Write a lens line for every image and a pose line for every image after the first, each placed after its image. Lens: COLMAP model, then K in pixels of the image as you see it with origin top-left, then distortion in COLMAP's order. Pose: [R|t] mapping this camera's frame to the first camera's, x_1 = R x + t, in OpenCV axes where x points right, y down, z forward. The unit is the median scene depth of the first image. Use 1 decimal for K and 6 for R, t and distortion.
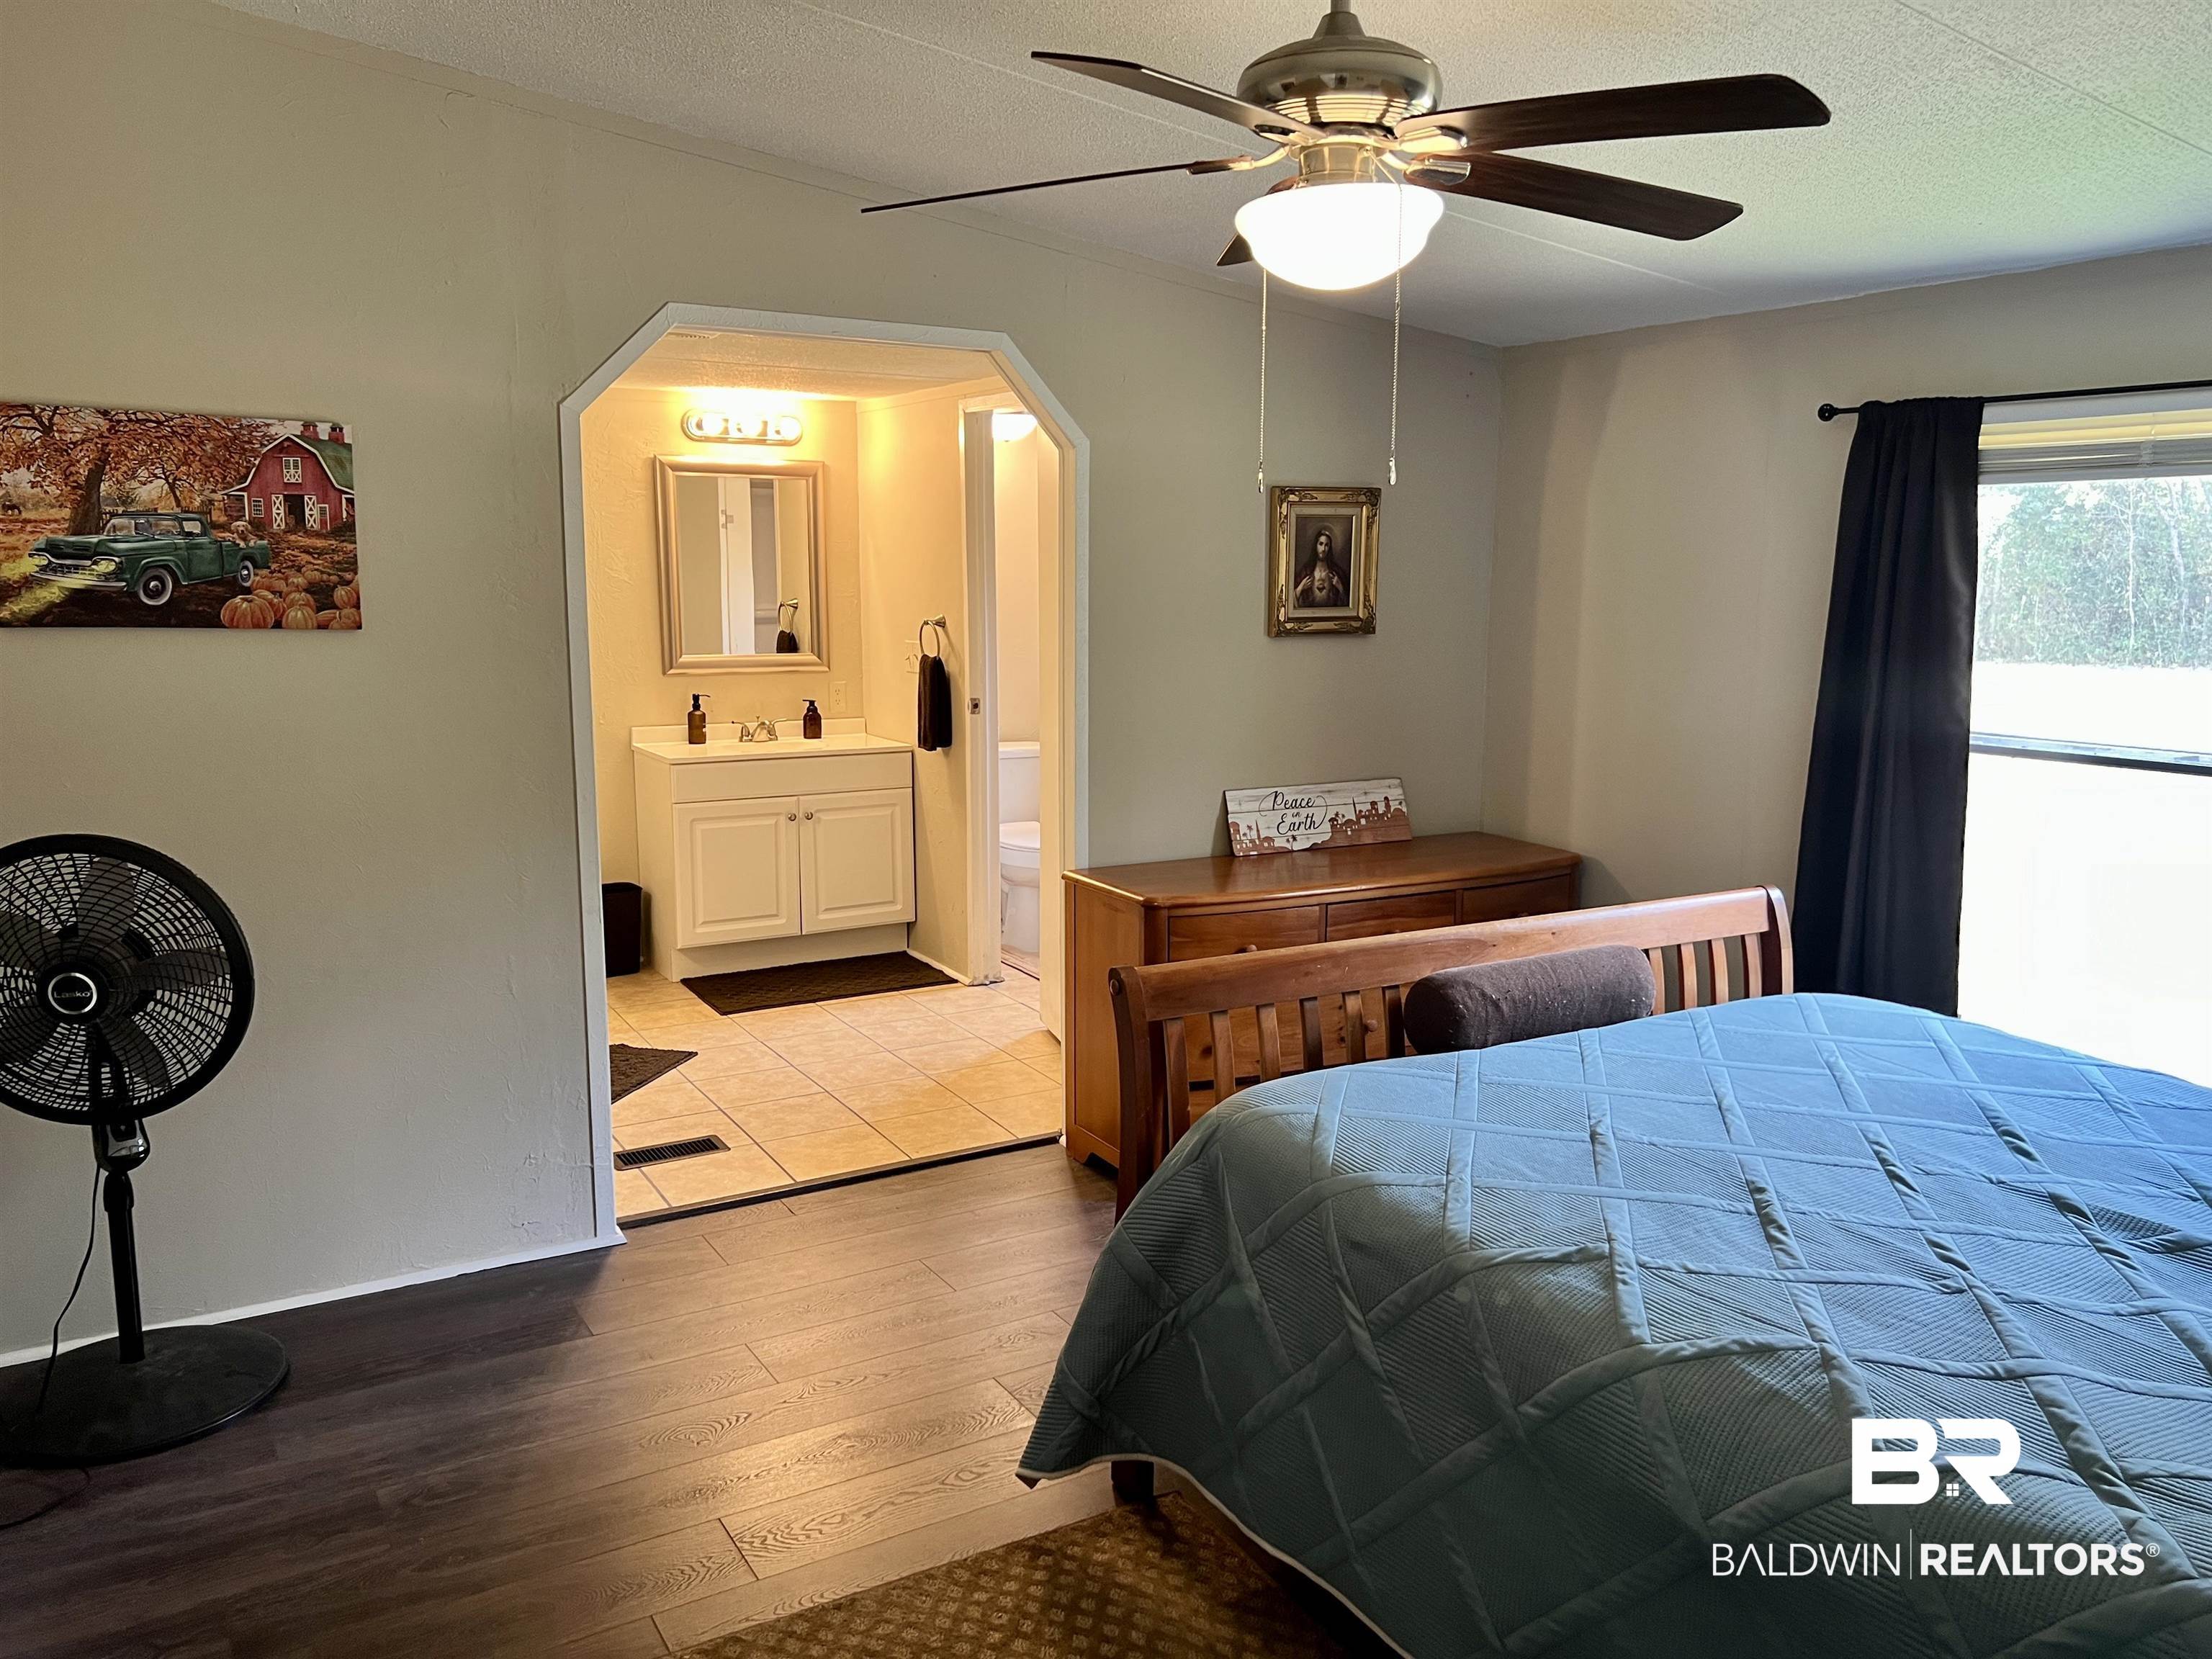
lens RADIAL K [[1670.7, 0, 1123.9], [0, 1670.7, 837.8], [0, 0, 1]] dist [0.043184, -0.041634]
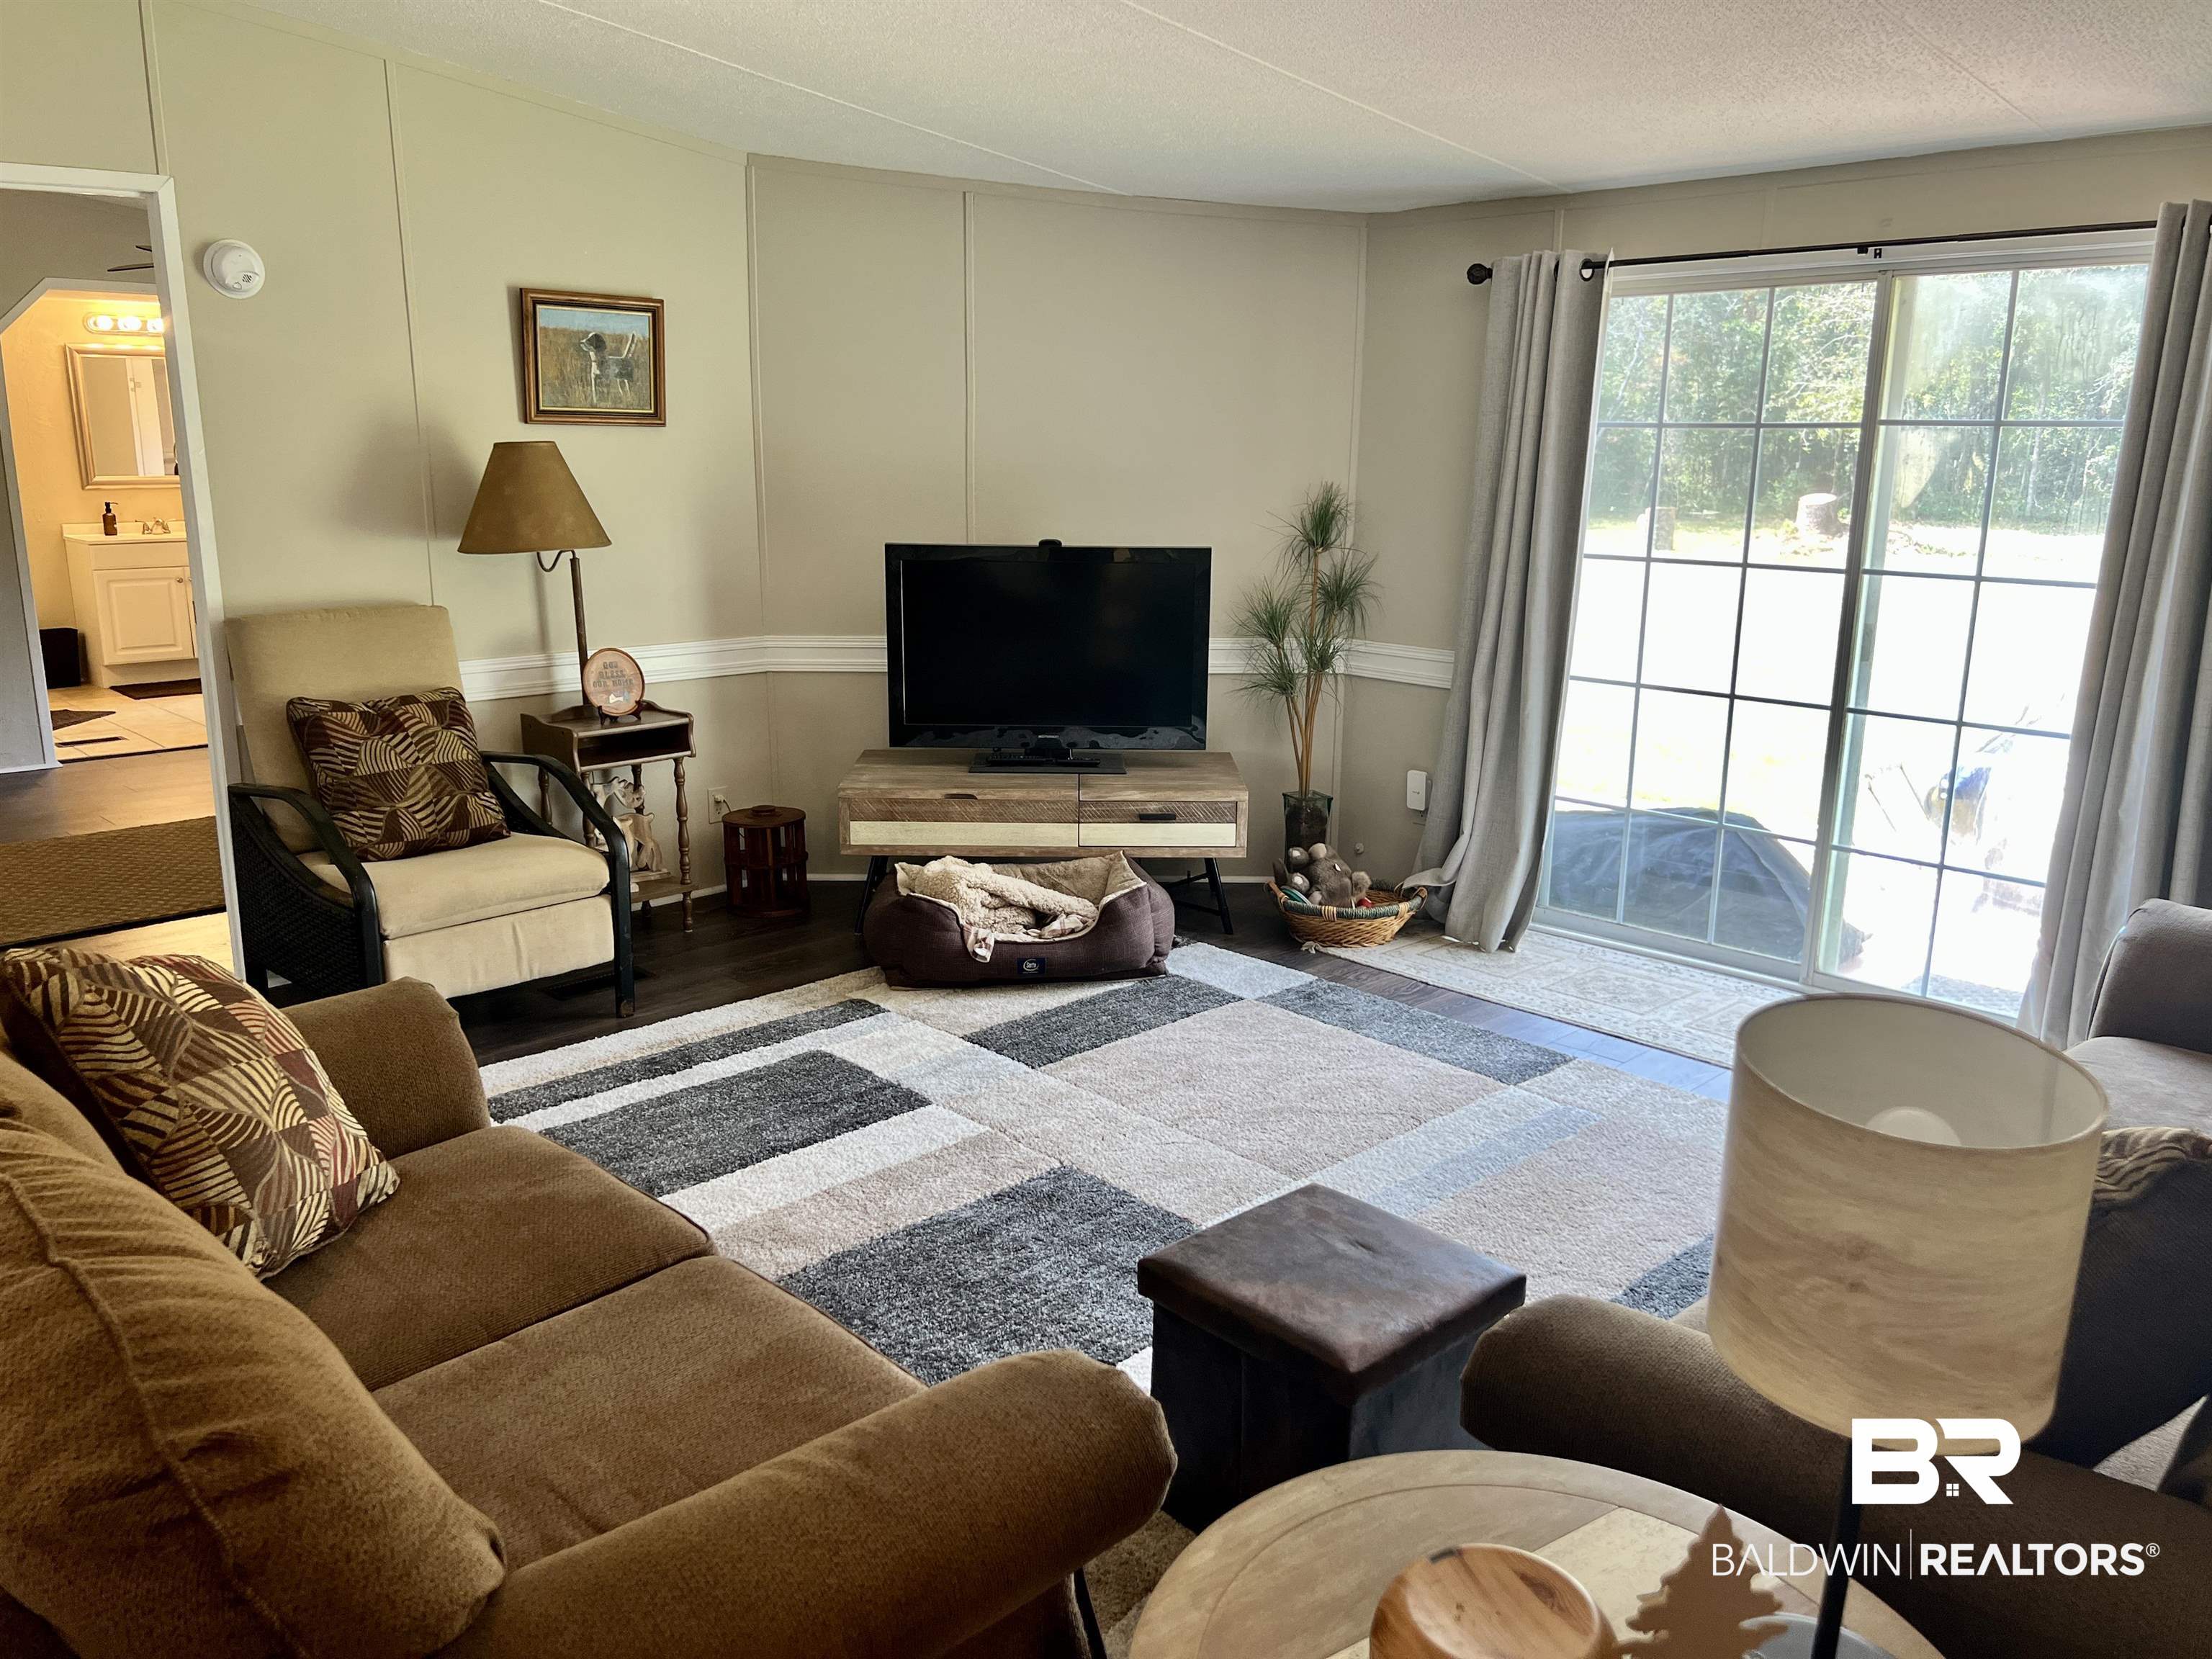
lens RADIAL K [[1670.7, 0, 1119.1], [0, 1670.7, 814.4], [0, 0, 1]] dist [0.043184, -0.041634]
pose [[0.972712, -0.054692, 0.225479, 0.285187], [0.040030, 0.996807, 0.069095, 0.131276], [-0.228538, -0.058184, 0.971795, -0.738929]]
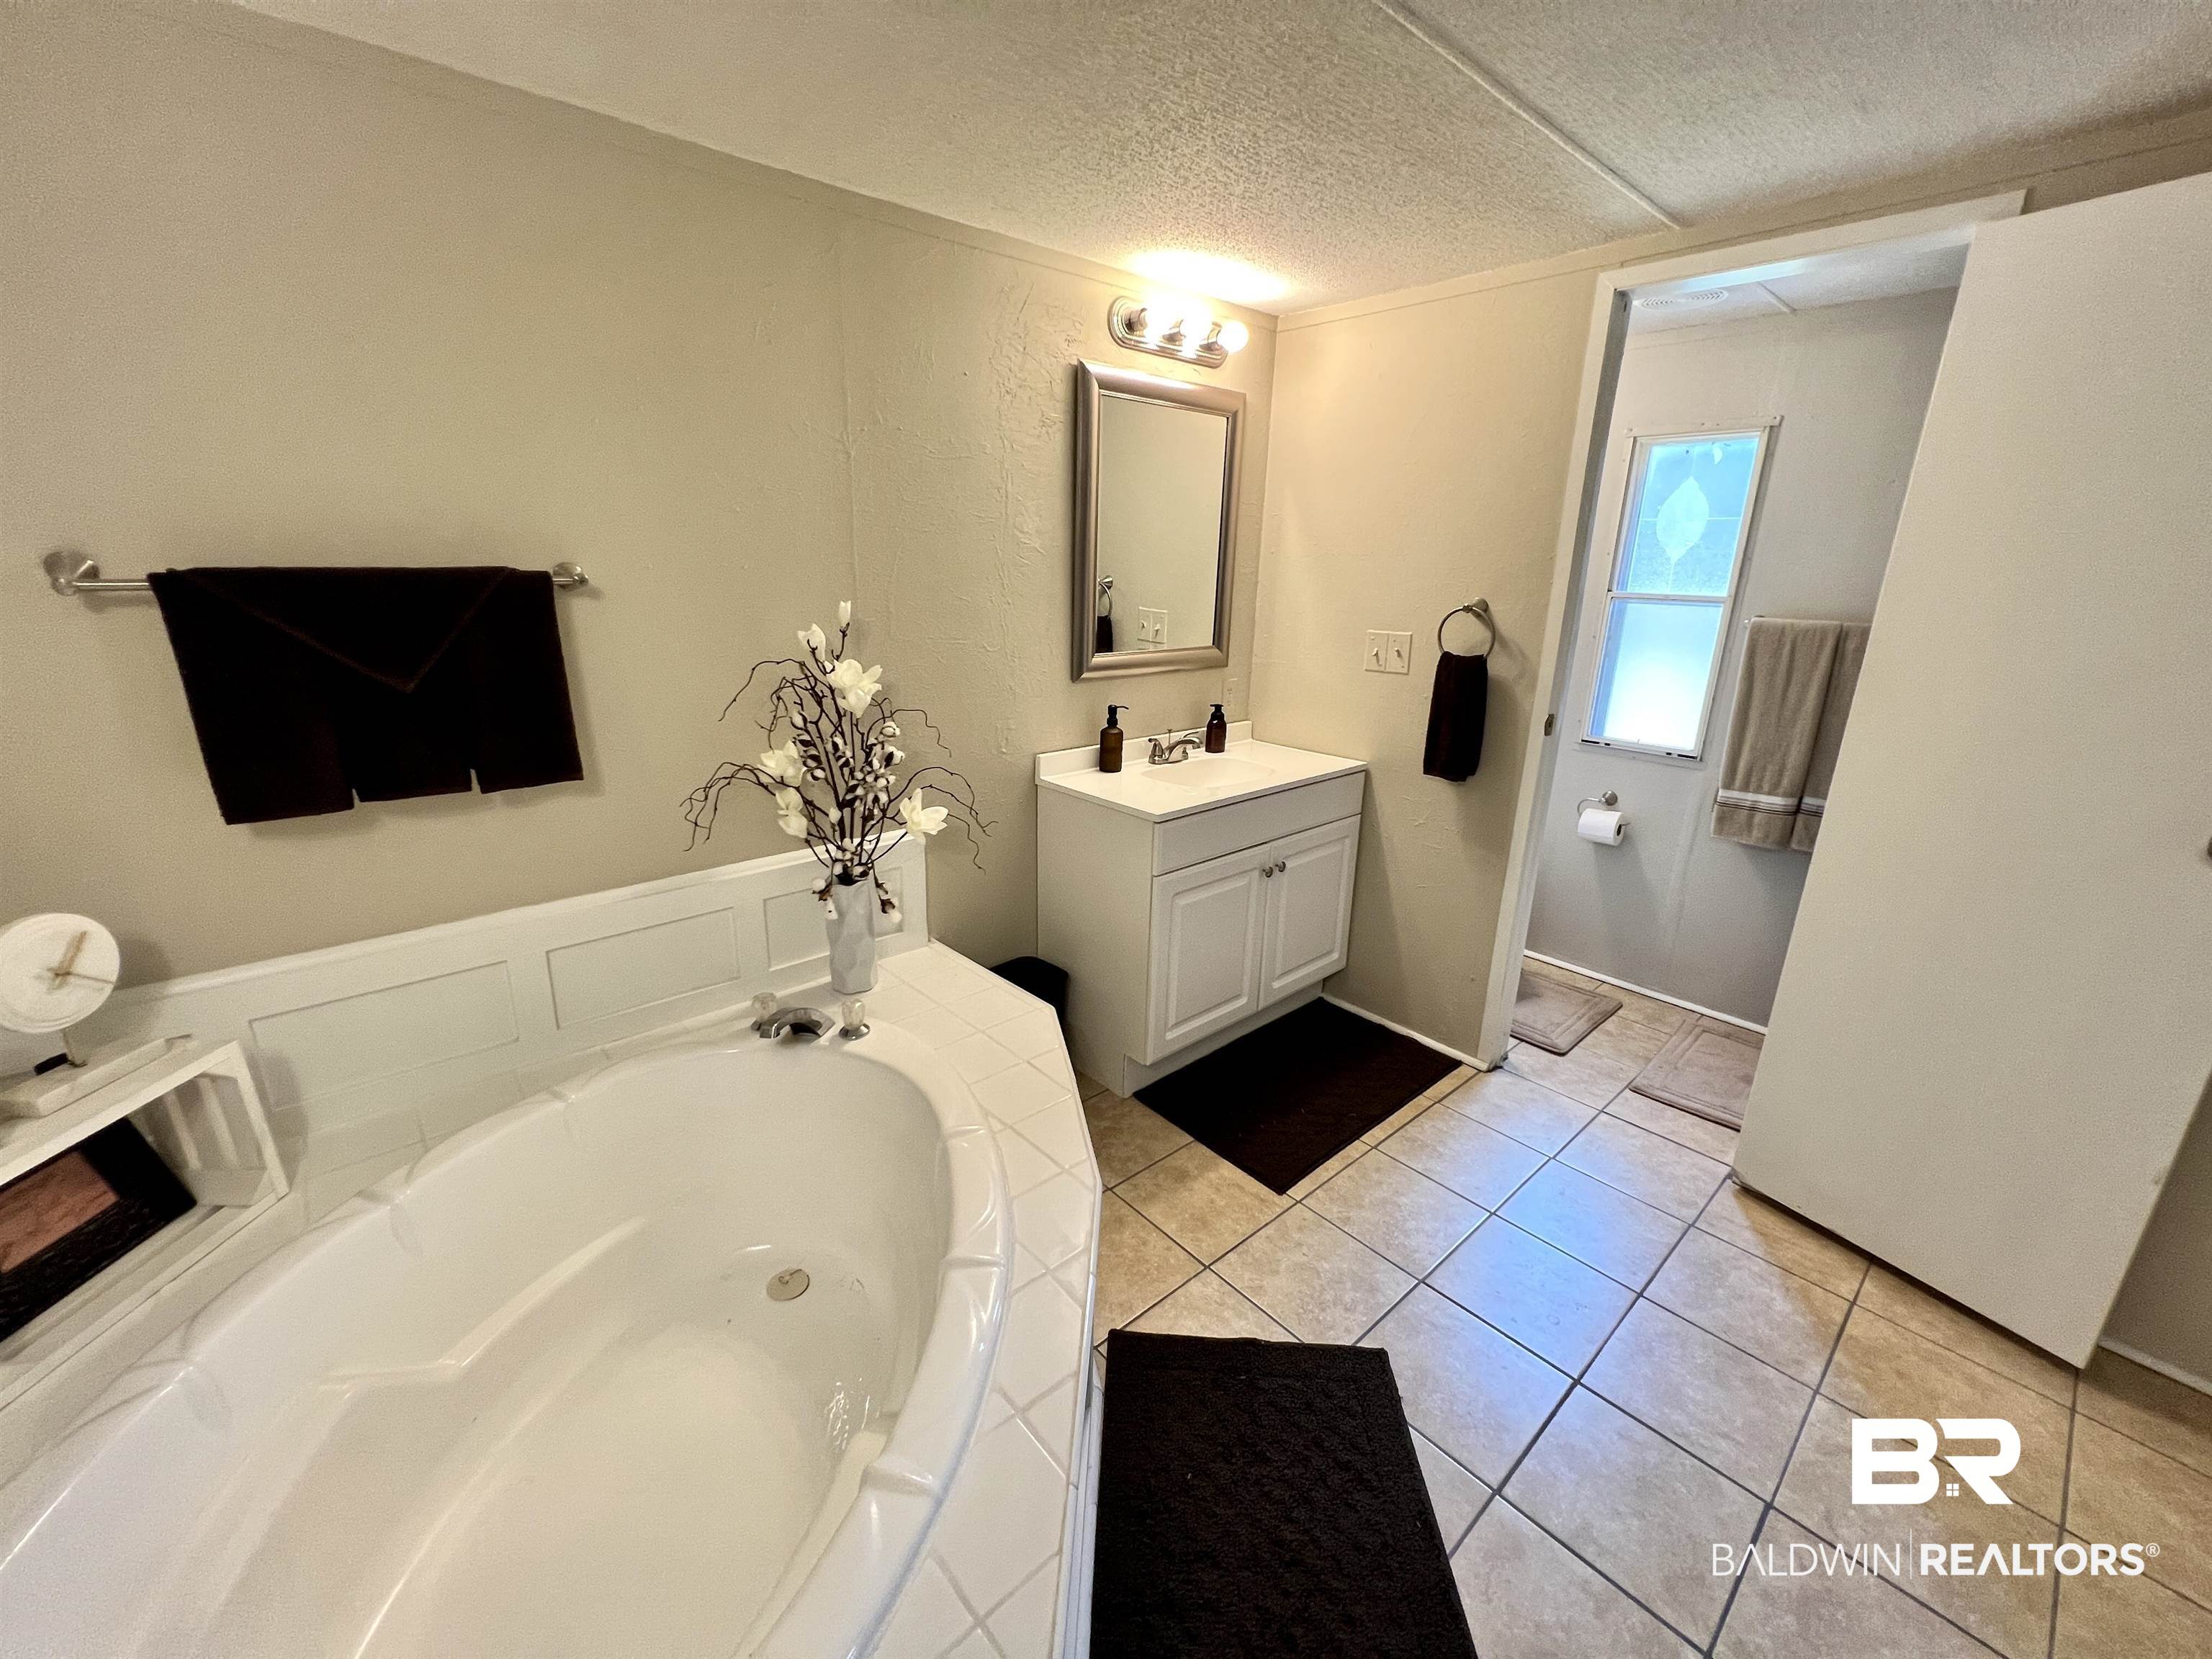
lens RADIAL K [[889.9, 0, 1068.3], [0, 889.9, 818.6], [0, 0, 1]] dist [-0.003245, -0.000138]
pose [[0.987136, -0.037978, 0.155310, -0.344461], [0.018960, 0.992331, 0.122144, -0.085863], [-0.158758, -0.117628, 0.980286, 0.616188]]
